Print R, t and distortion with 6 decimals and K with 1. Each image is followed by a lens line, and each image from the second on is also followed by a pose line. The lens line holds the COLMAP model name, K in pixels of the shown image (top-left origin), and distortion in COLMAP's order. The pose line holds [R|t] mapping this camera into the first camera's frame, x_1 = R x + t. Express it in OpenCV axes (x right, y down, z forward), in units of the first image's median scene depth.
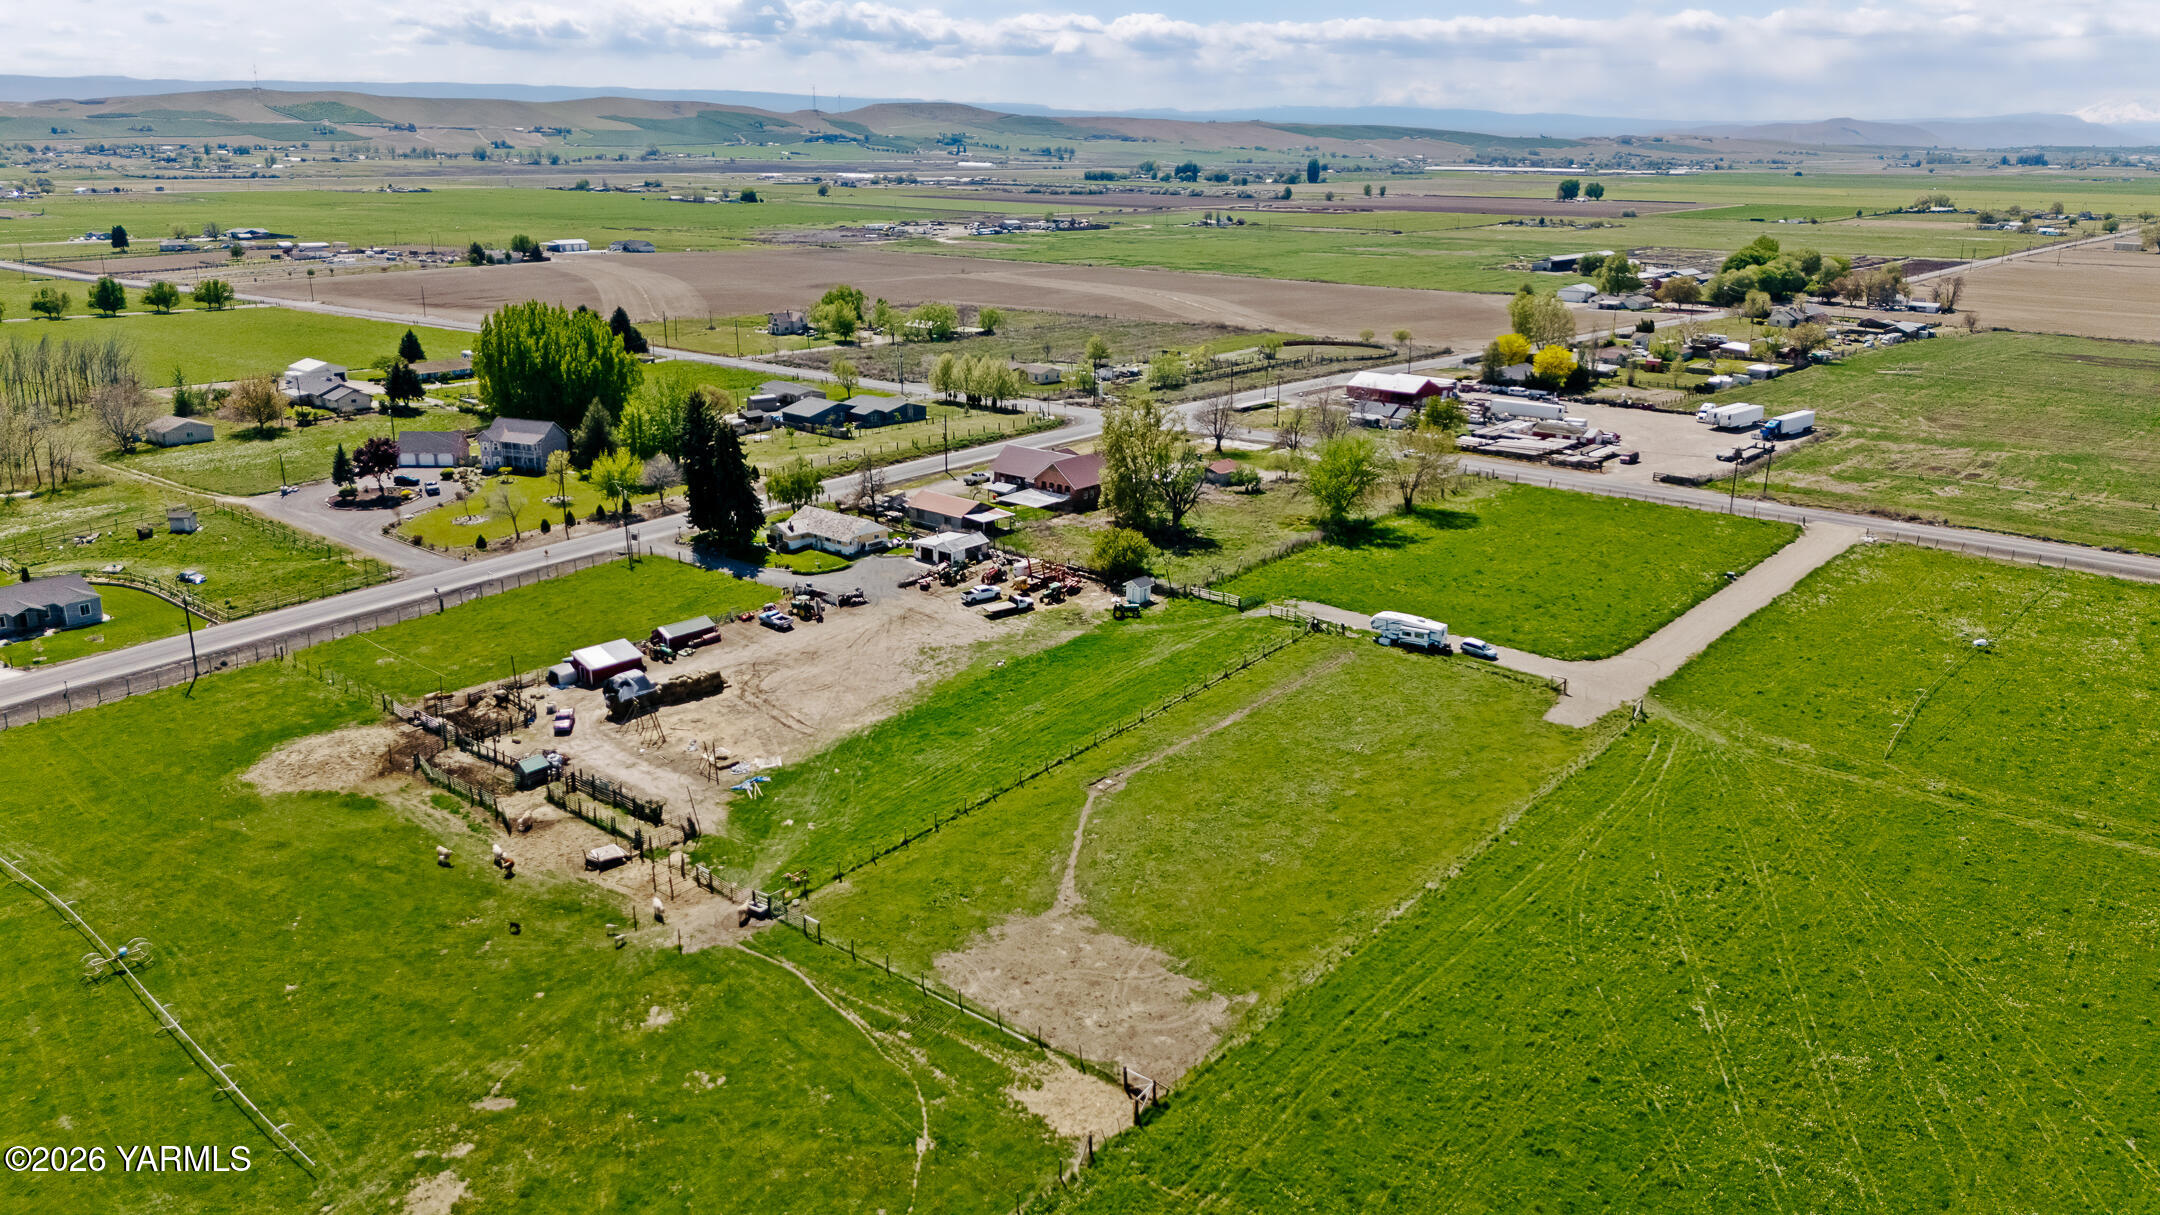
lens RADIAL K [[1571.6, 0, 1080.0], [0, 1571.6, 607.5], [0, 0, 1]] dist [0.116258, -0.140529]
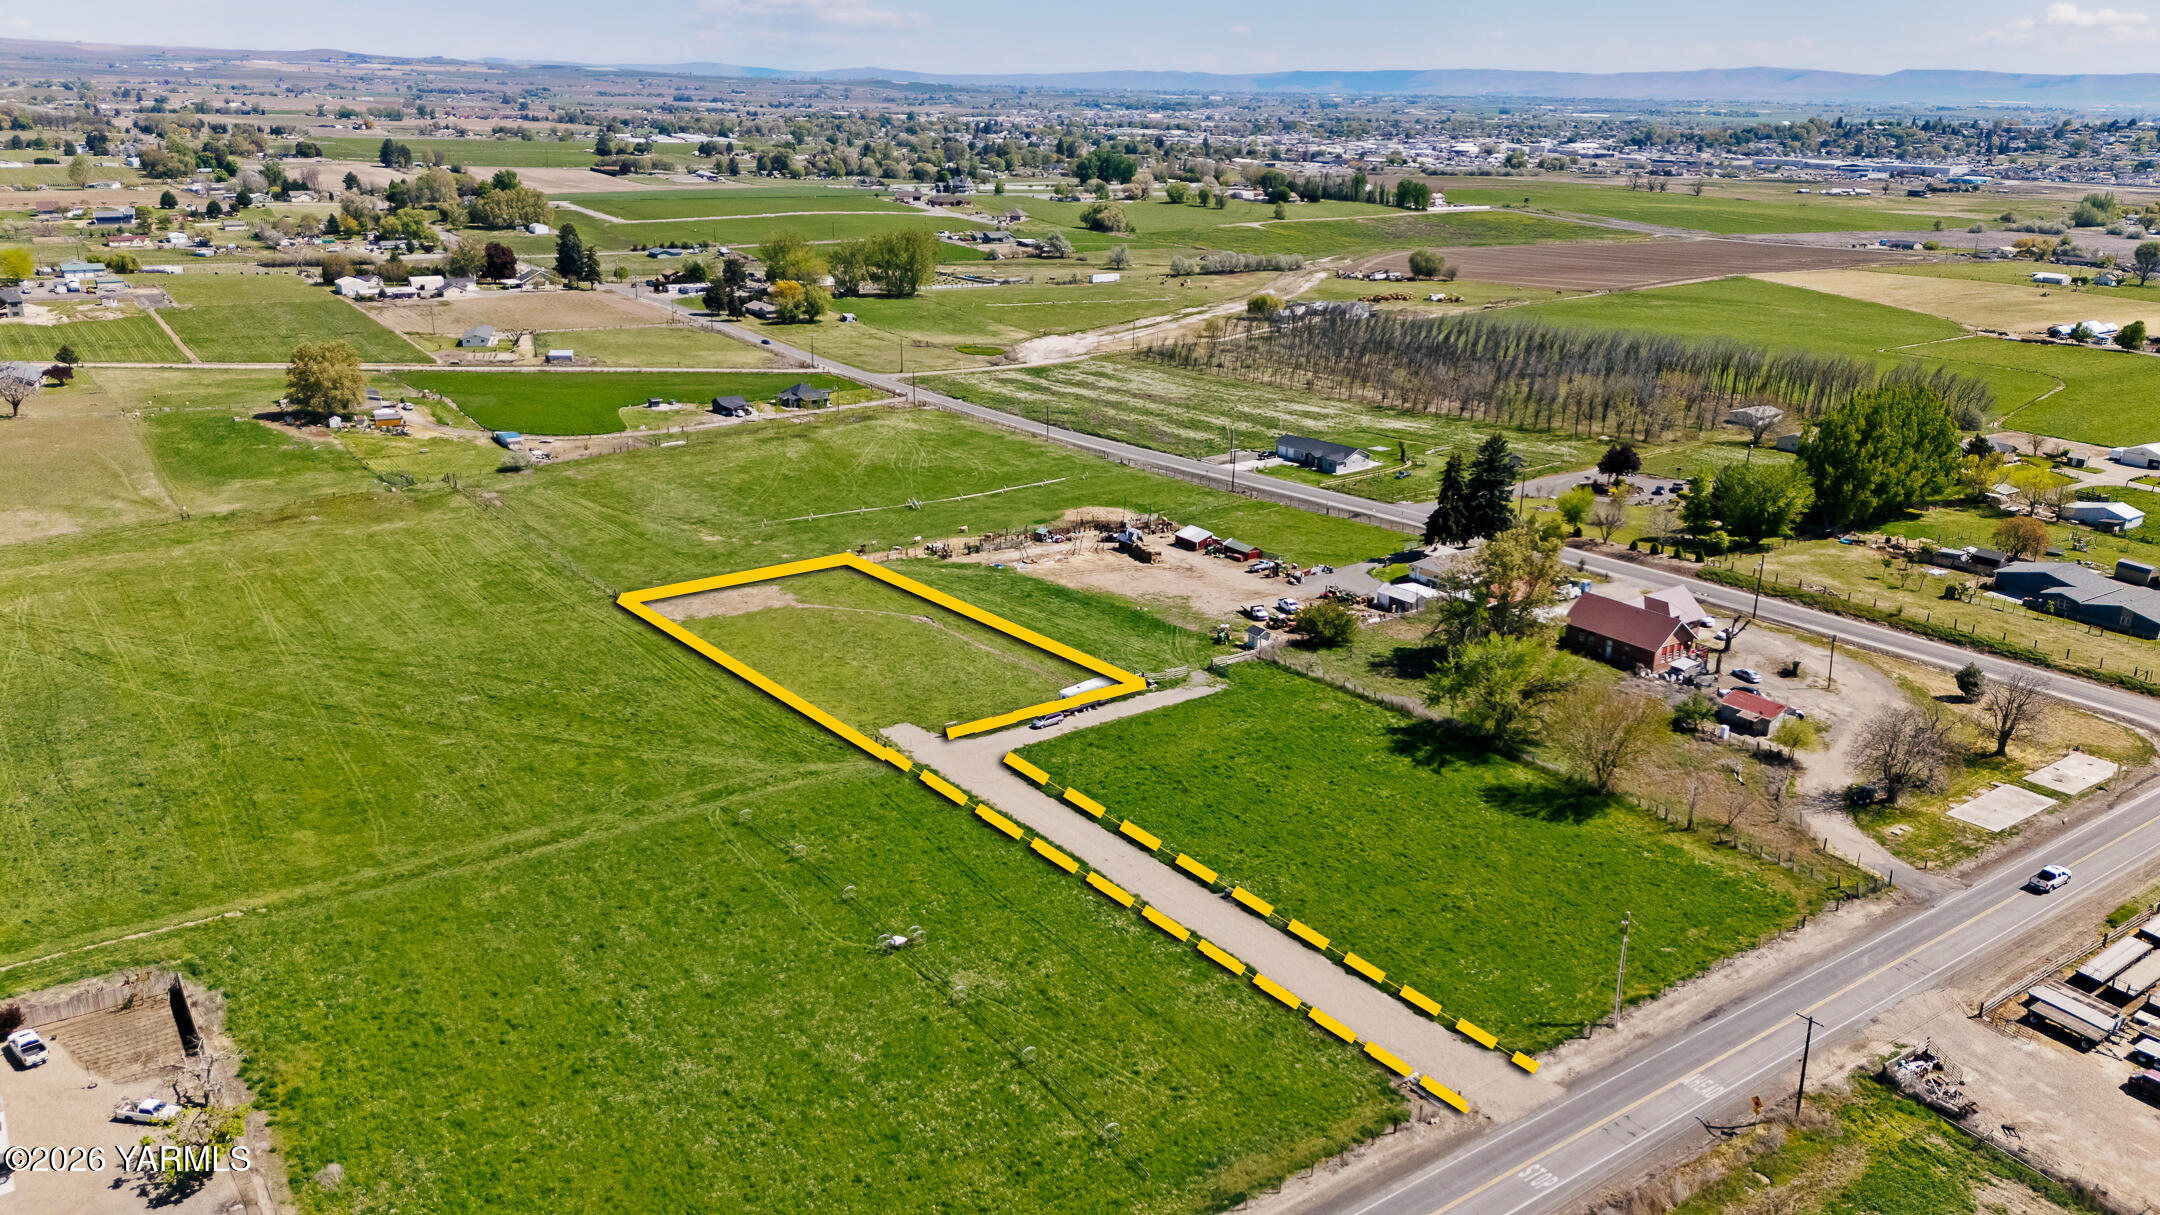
lens RADIAL K [[1613.7, 0, 1080.0], [0, 1613.7, 607.5], [0, 0, 1]] dist [0.009409, 0.000292]
pose [[-0.253155, 0.282337, -0.925310, 1.521567], [-0.299244, 0.886706, 0.352428, -0.536121], [0.919981, 0.366112, -0.139986, 1.391599]]
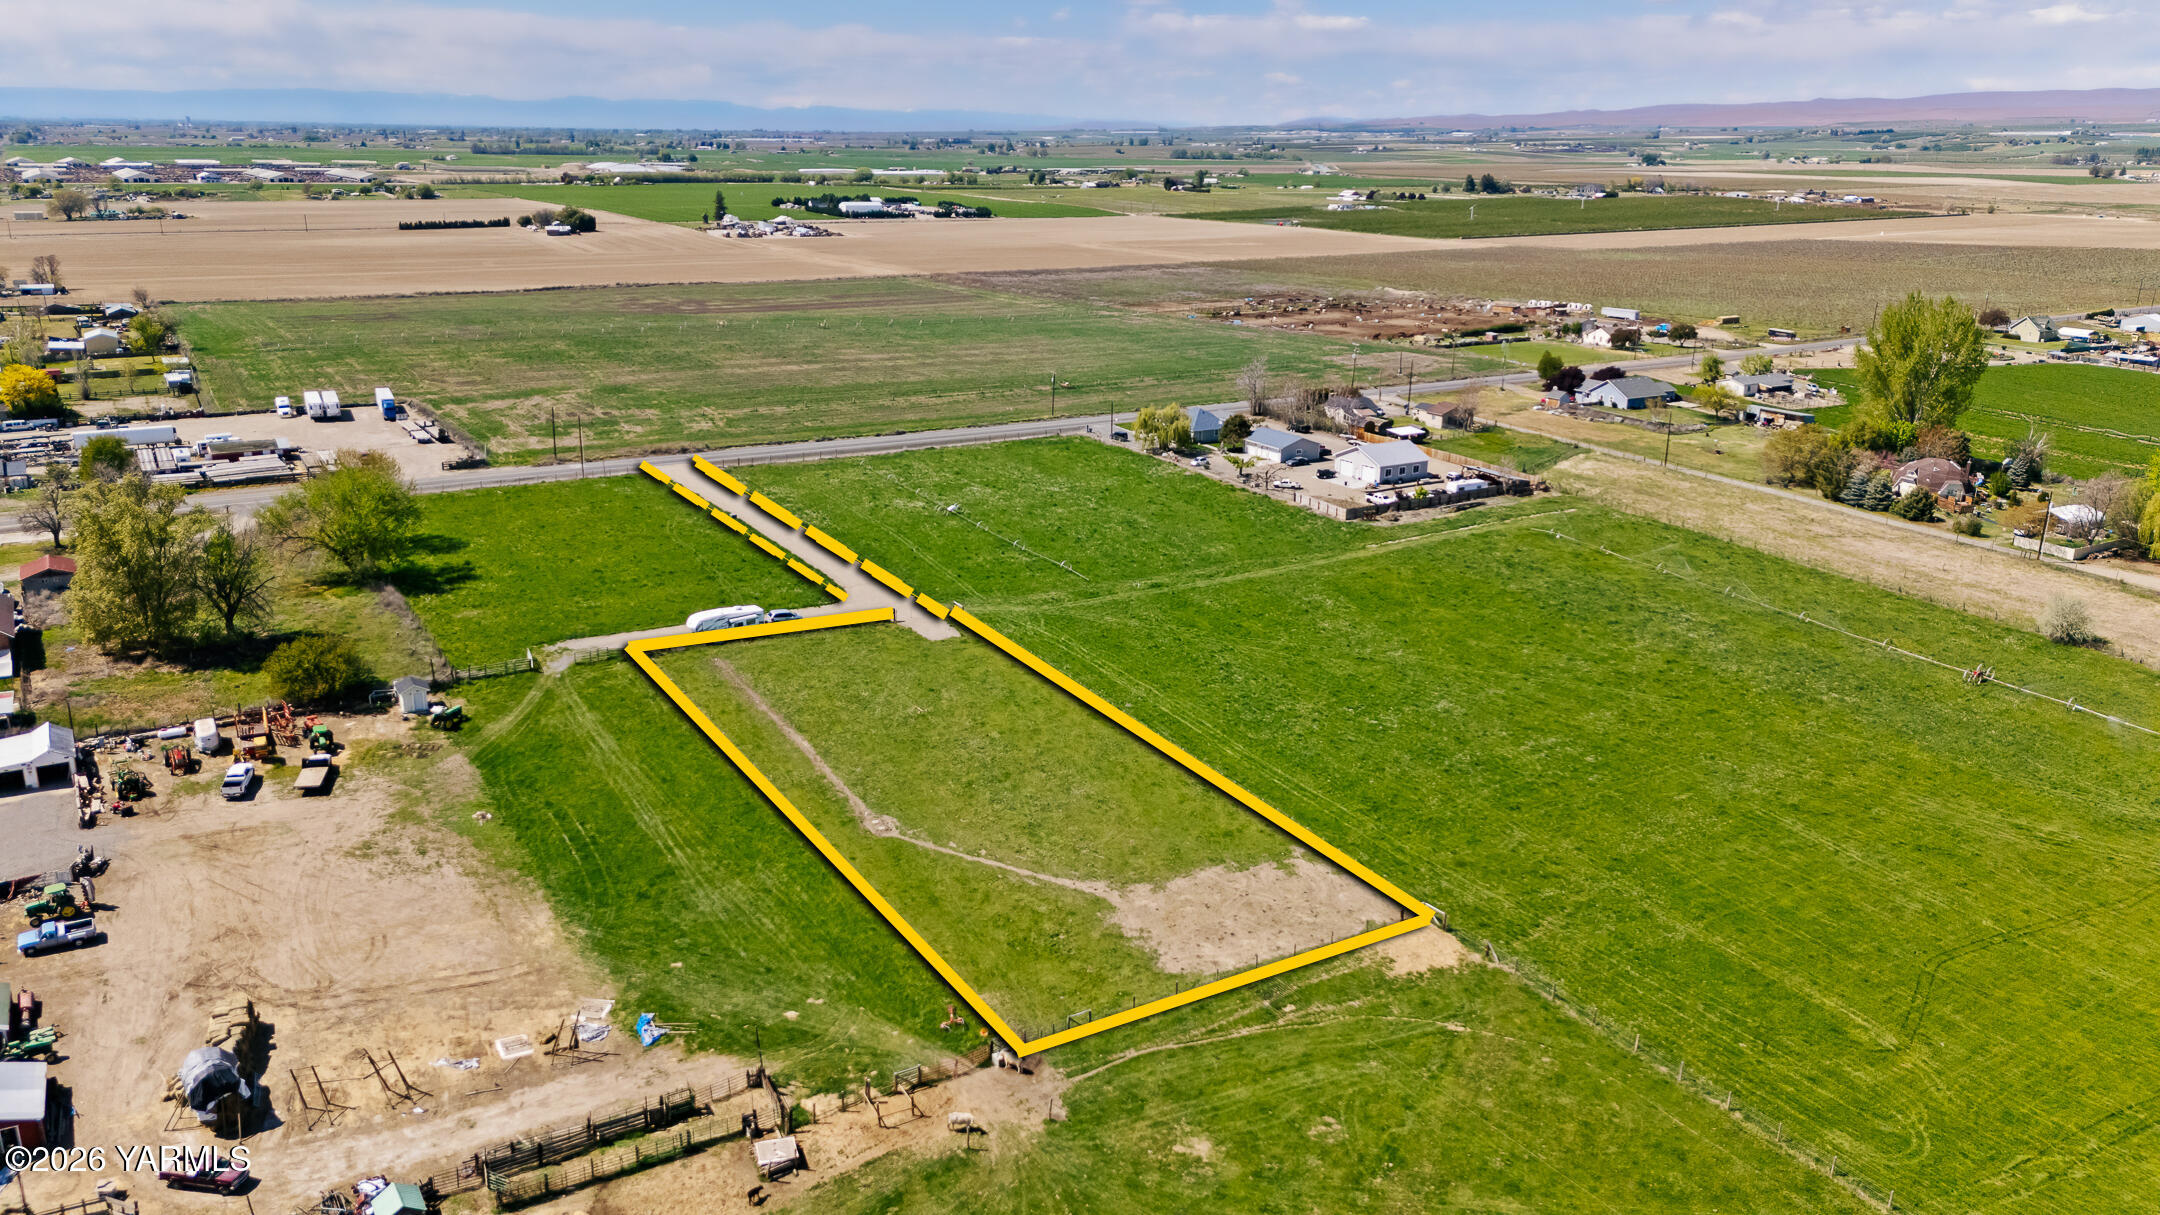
lens RADIAL K [[1571.6, 0, 1080.0], [0, 1571.6, 607.5], [0, 0, 1]] dist [0.116258, -0.140529]
pose [[0.308348, -0.282936, 0.908223, -0.775465], [0.263414, 0.942806, 0.204279, -0.173028], [-0.914076, 0.176250, 0.365241, 0.527215]]
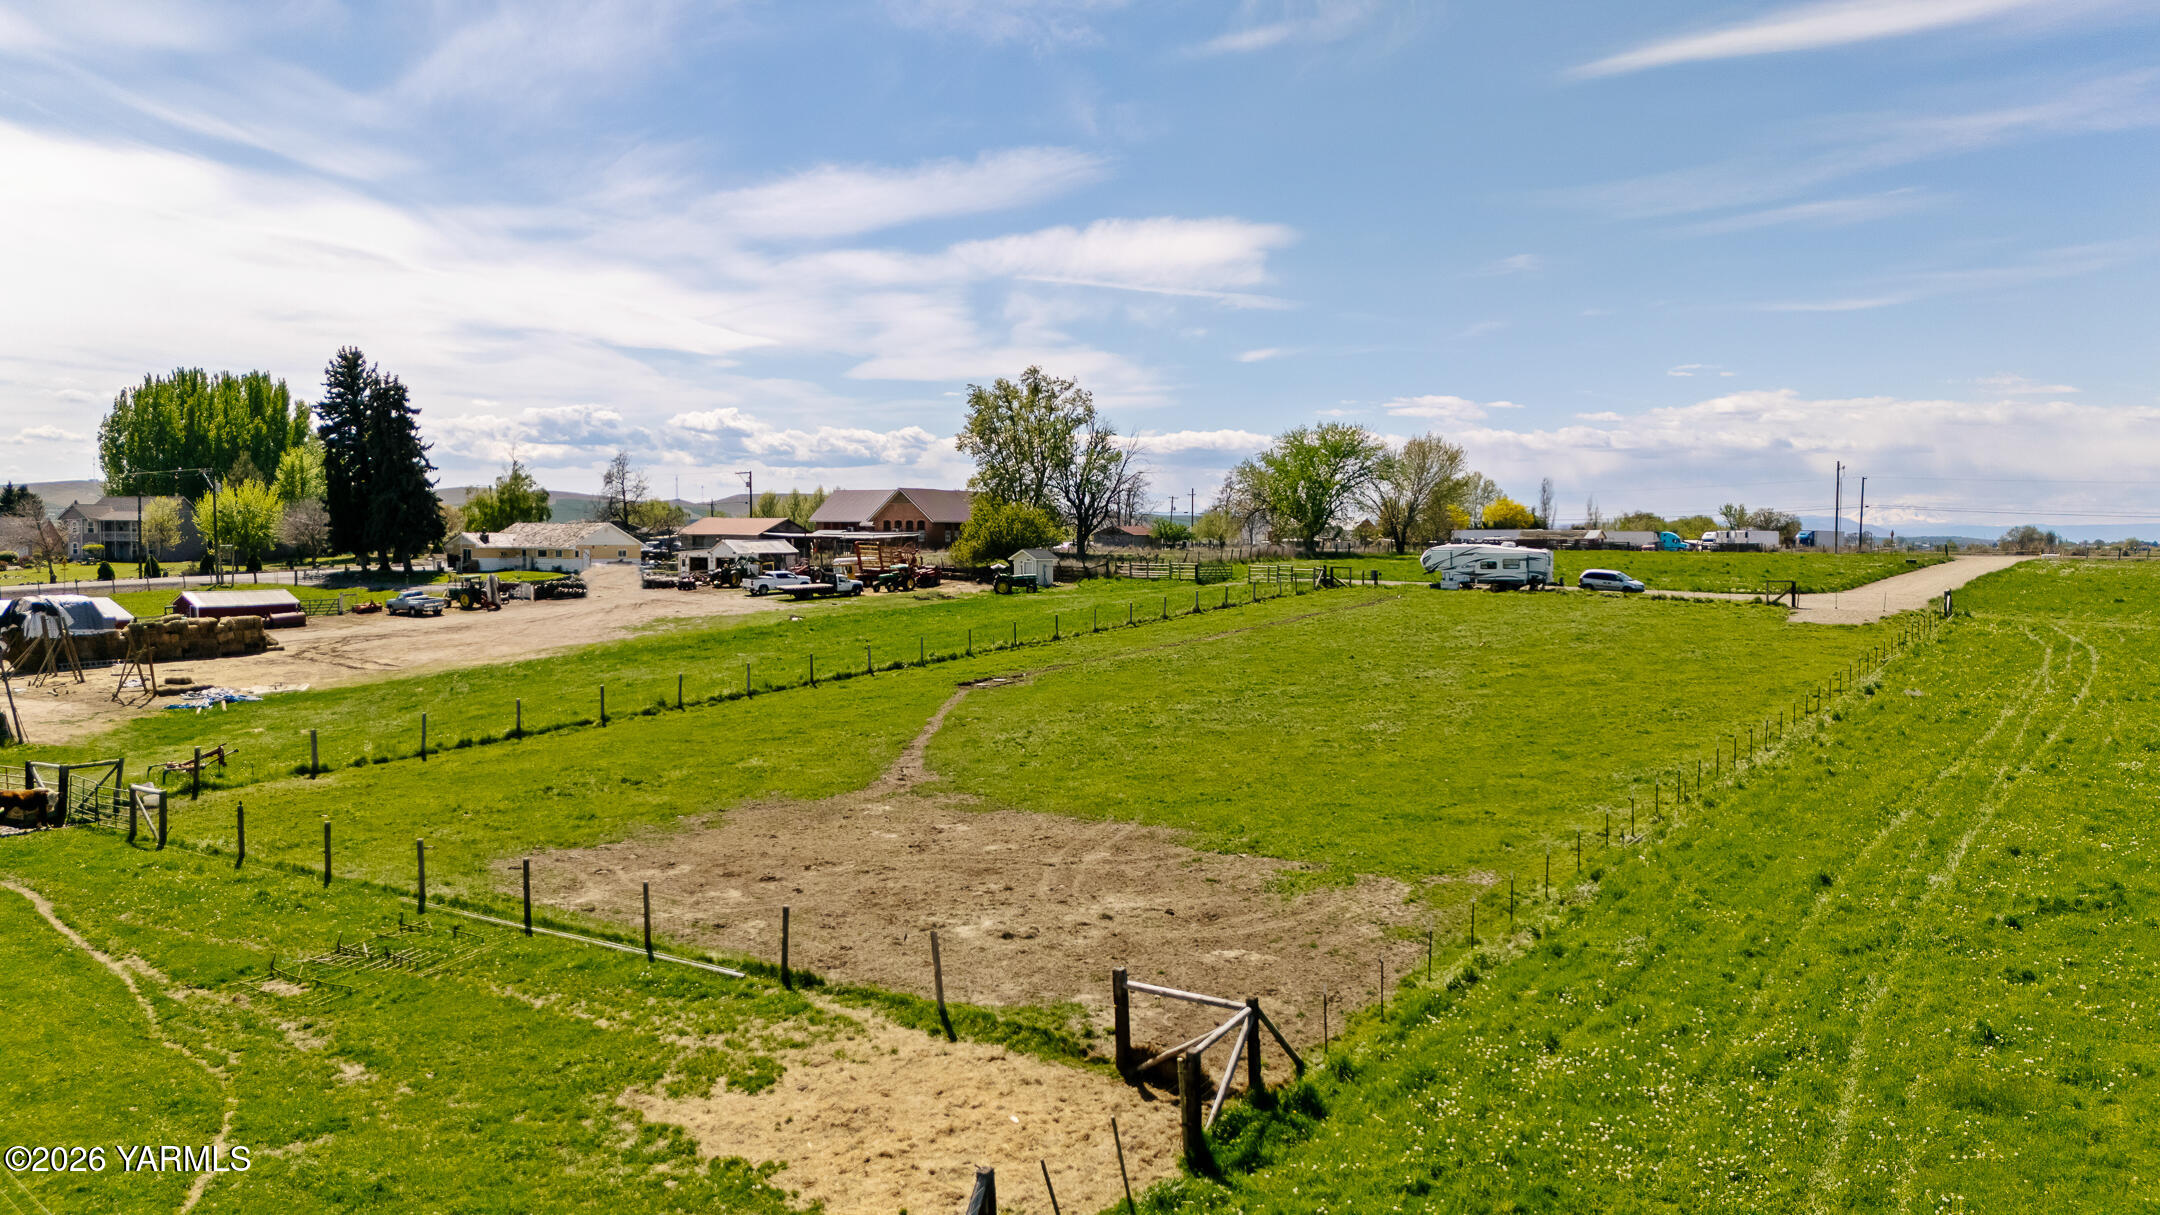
lens RADIAL K [[1613.7, 0, 1080.0], [0, 1613.7, 607.5], [0, 0, 1]] dist [0.009409, 0.000292]
pose [[0.996226, -0.025983, 0.082811, 0.002464], [0.044815, 0.971100, -0.234429, 0.211386], [-0.074326, 0.237255, 0.968600, 0.539620]]
